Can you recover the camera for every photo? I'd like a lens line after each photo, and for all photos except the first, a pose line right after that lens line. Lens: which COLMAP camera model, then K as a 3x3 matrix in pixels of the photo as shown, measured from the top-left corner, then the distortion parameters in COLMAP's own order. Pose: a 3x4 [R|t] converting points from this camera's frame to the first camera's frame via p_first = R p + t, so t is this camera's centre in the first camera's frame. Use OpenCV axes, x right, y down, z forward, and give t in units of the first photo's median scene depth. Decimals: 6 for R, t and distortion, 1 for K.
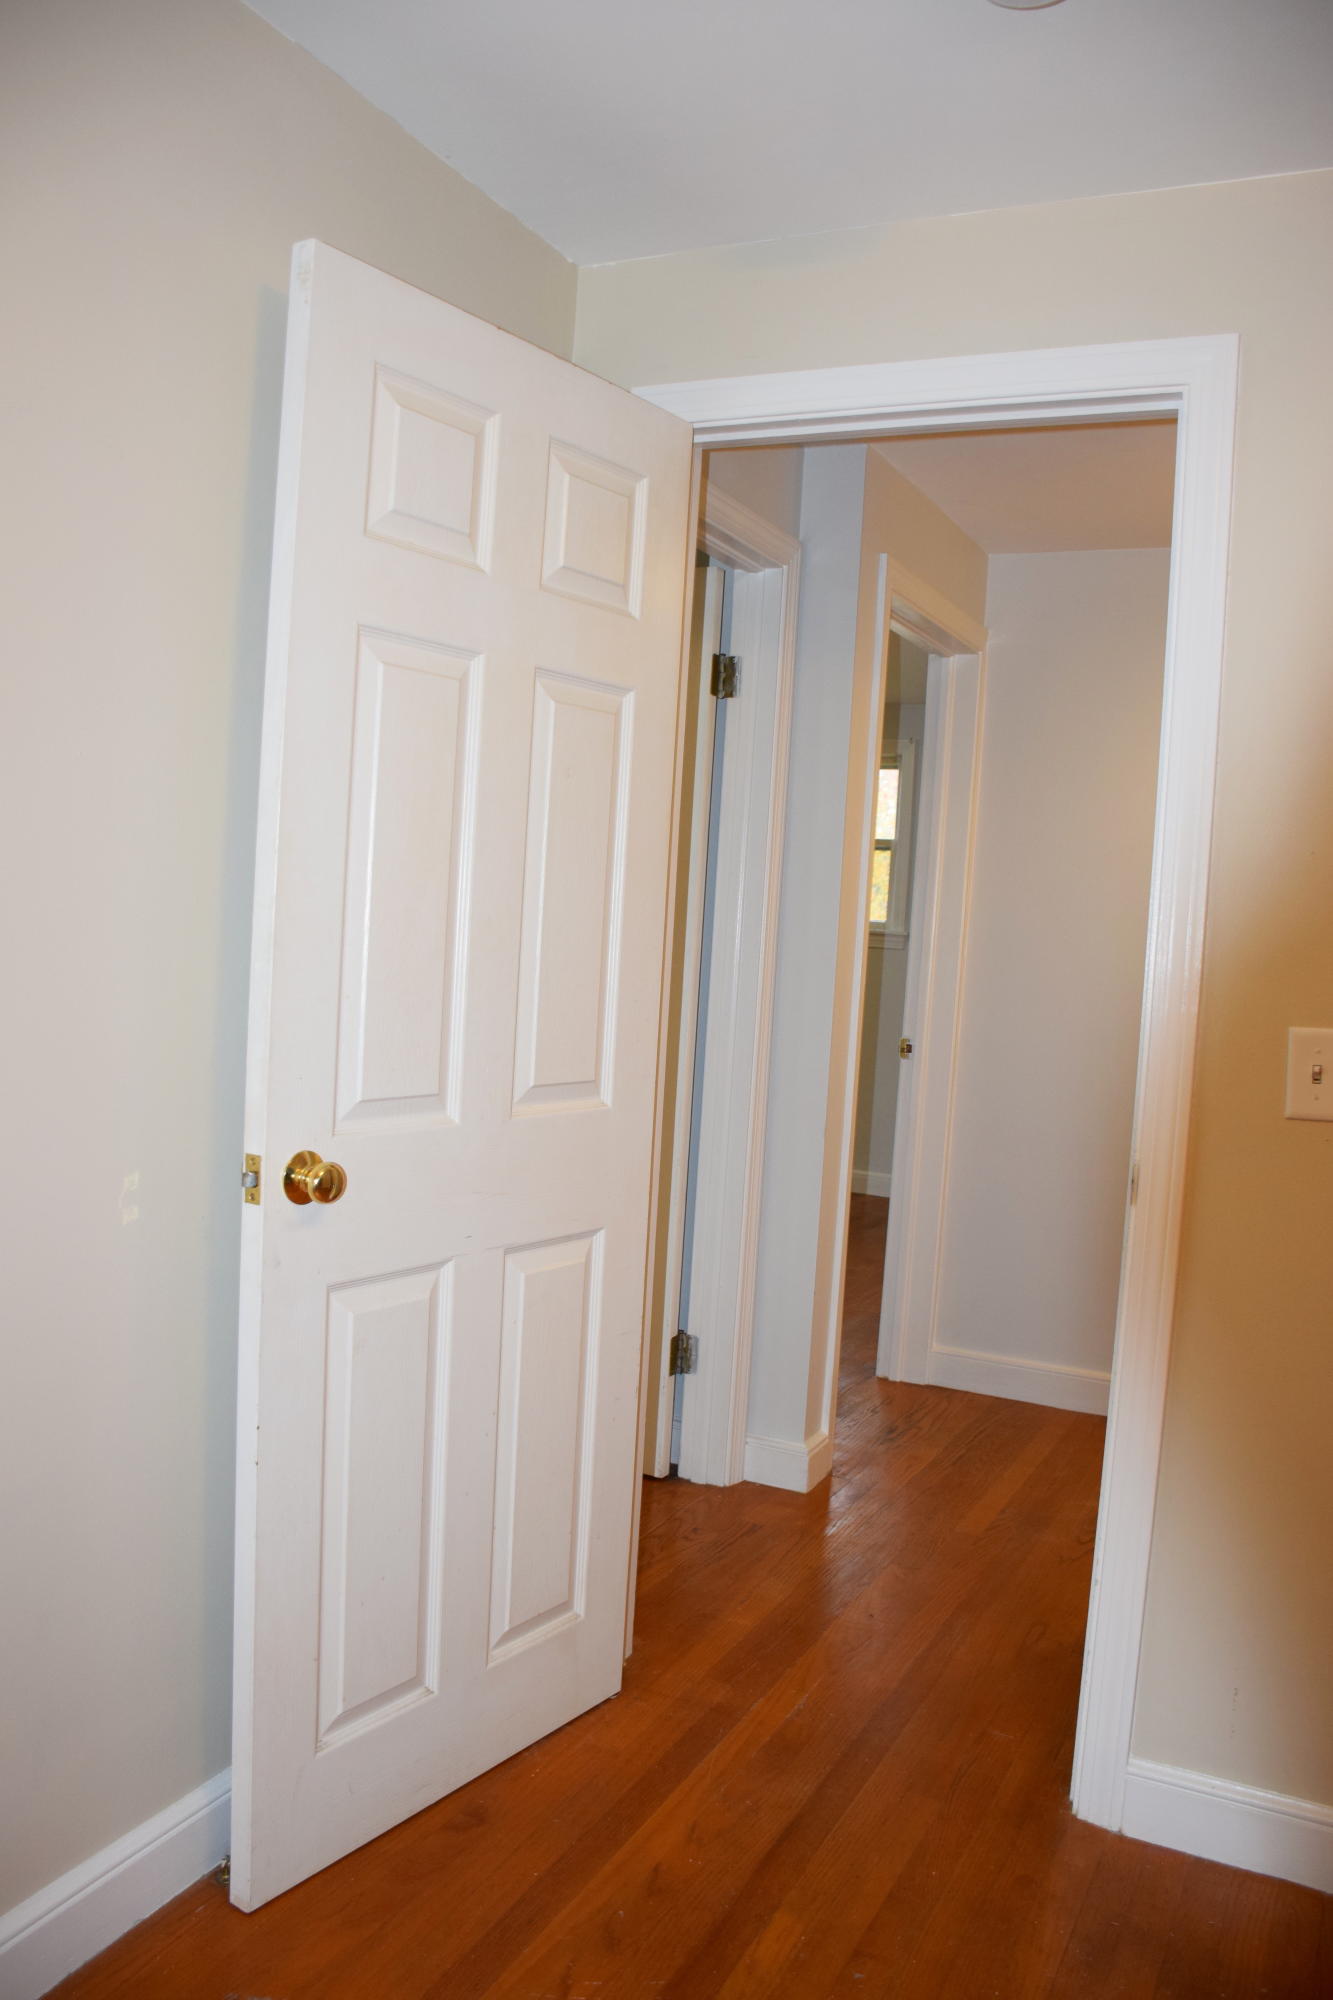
lens RADIAL K [[1567.4, 0, 666.5], [0, 1567.4, 1000.0], [0, 0, 1]] dist [-0.151743, 0.104040]
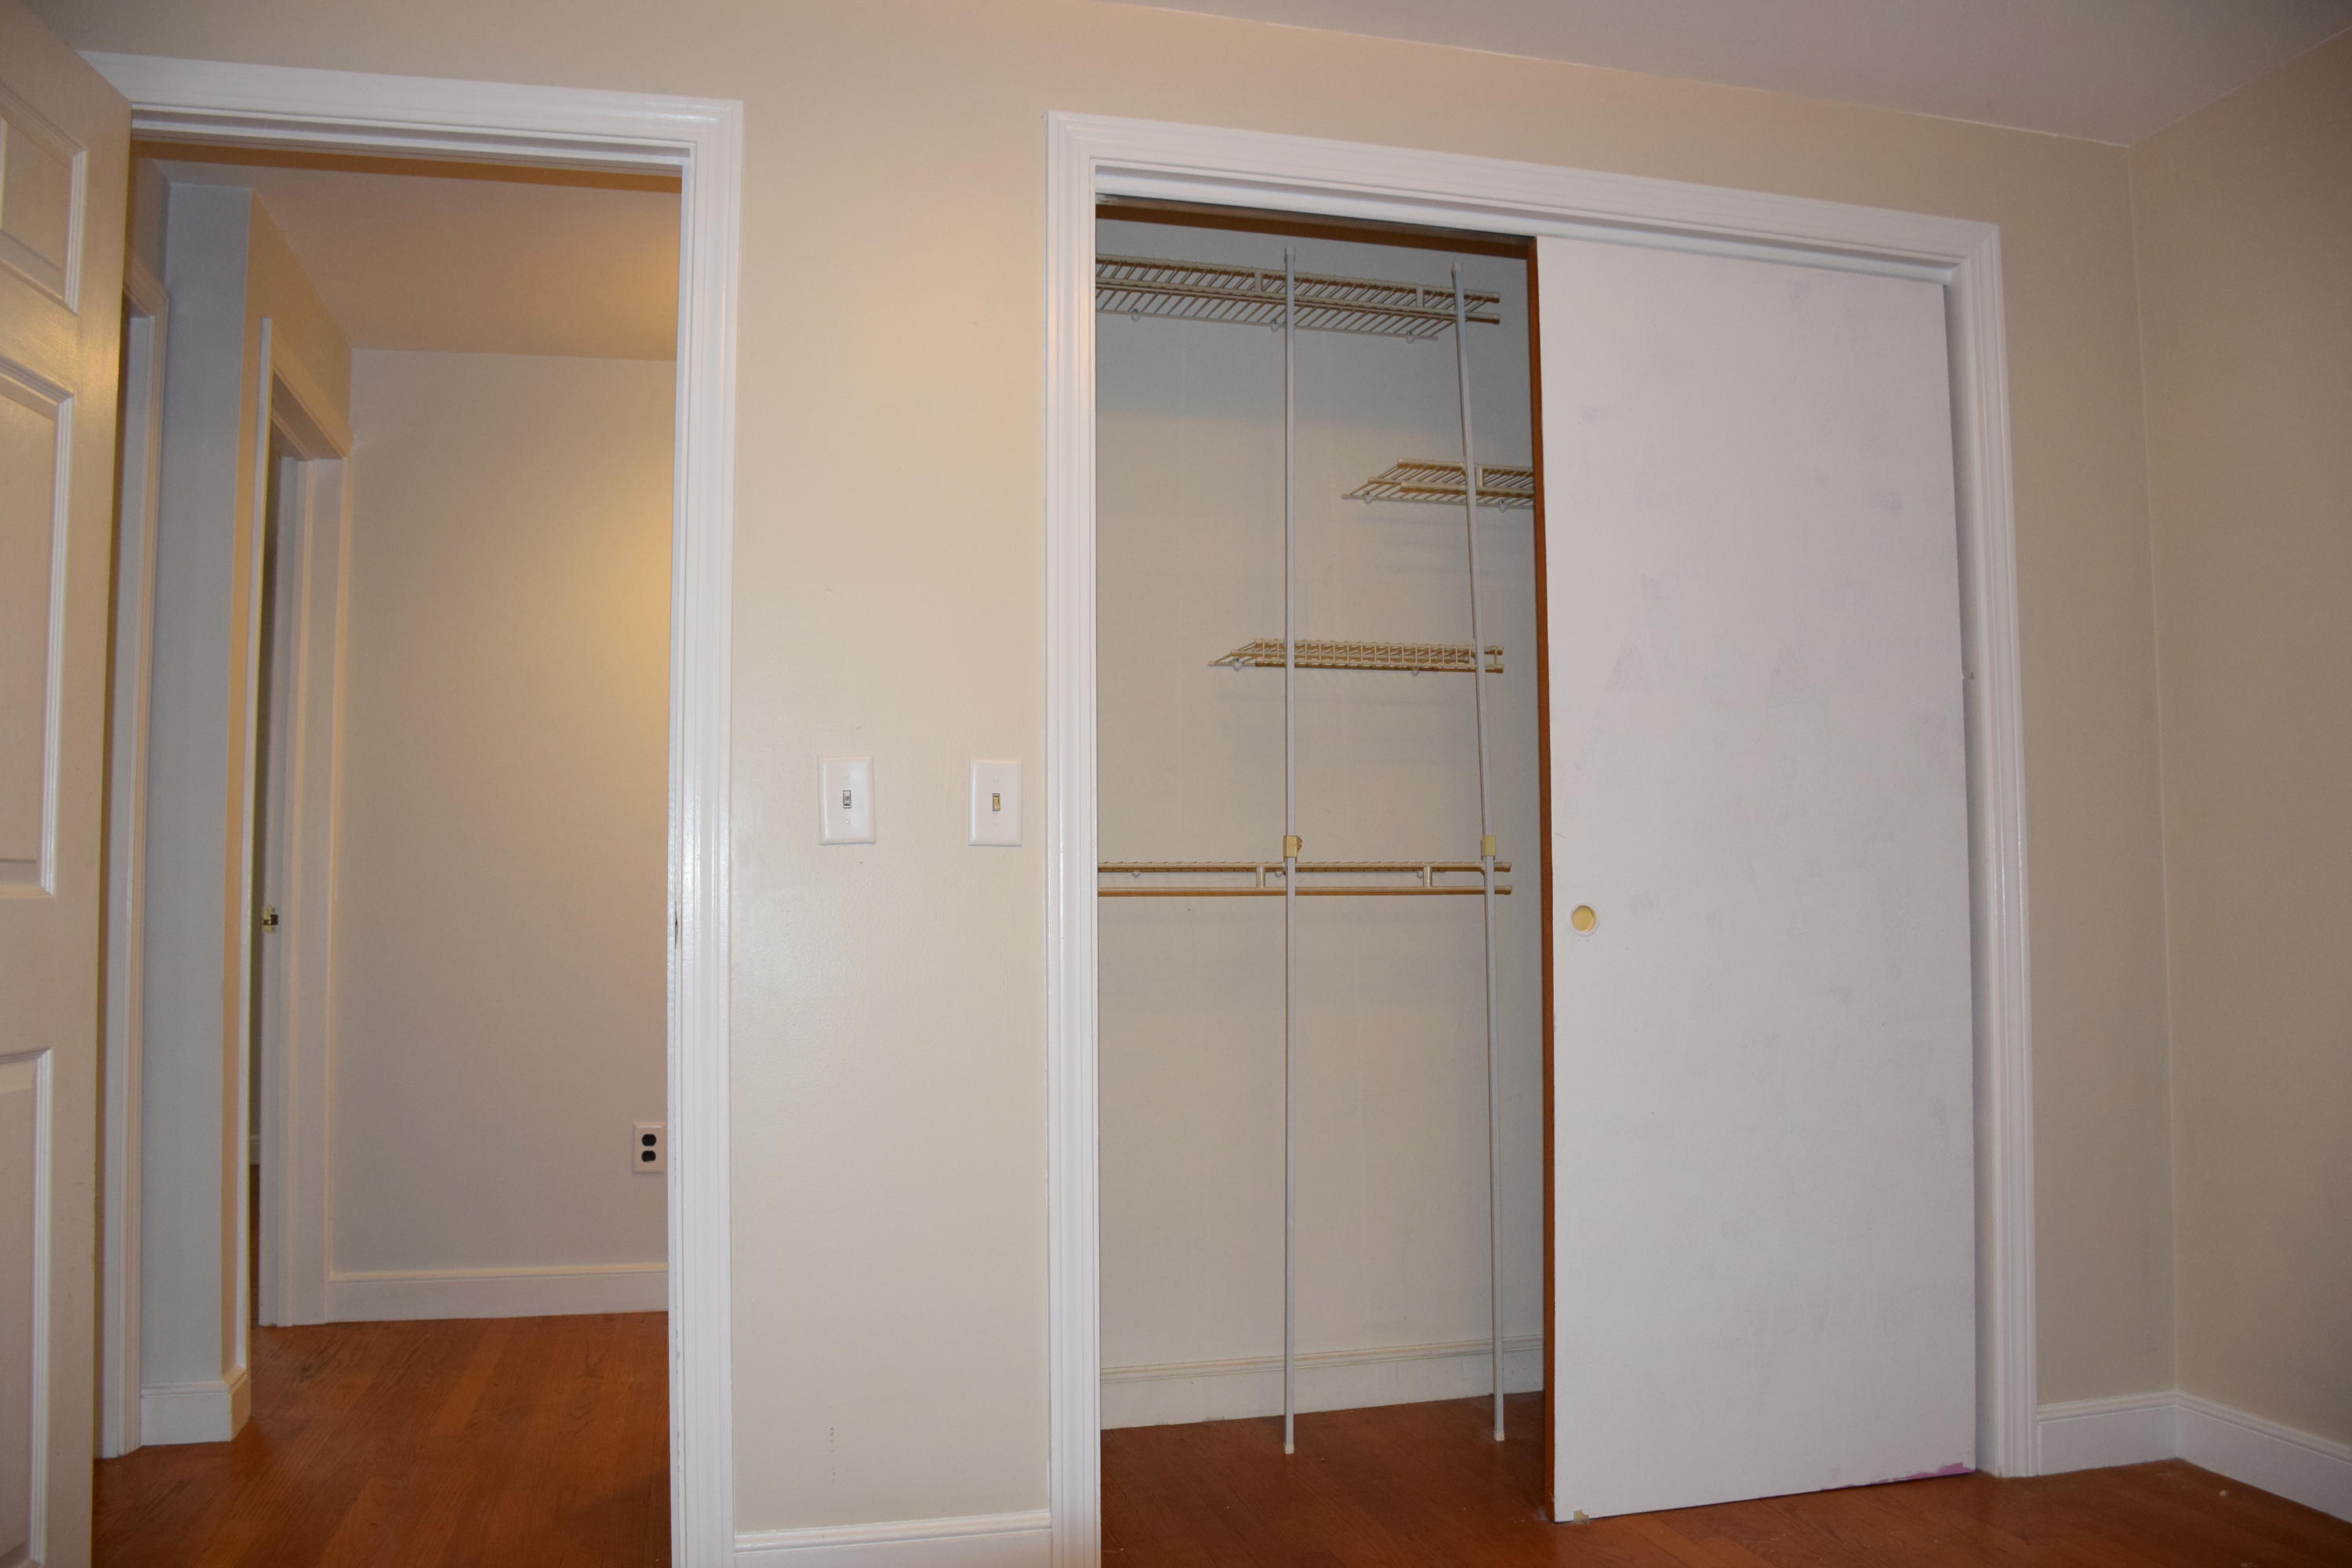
lens RADIAL K [[1843.2, 0, 1176.0], [0, 1843.2, 784.0], [0, 0, 1]] dist [-0.151743, 0.104040]
pose [[0.753708, -0.022975, 0.656808, -0.134441], [0.091147, 0.993385, -0.069846, 0.087621], [-0.650859, 0.112510, 0.750816, -0.053873]]
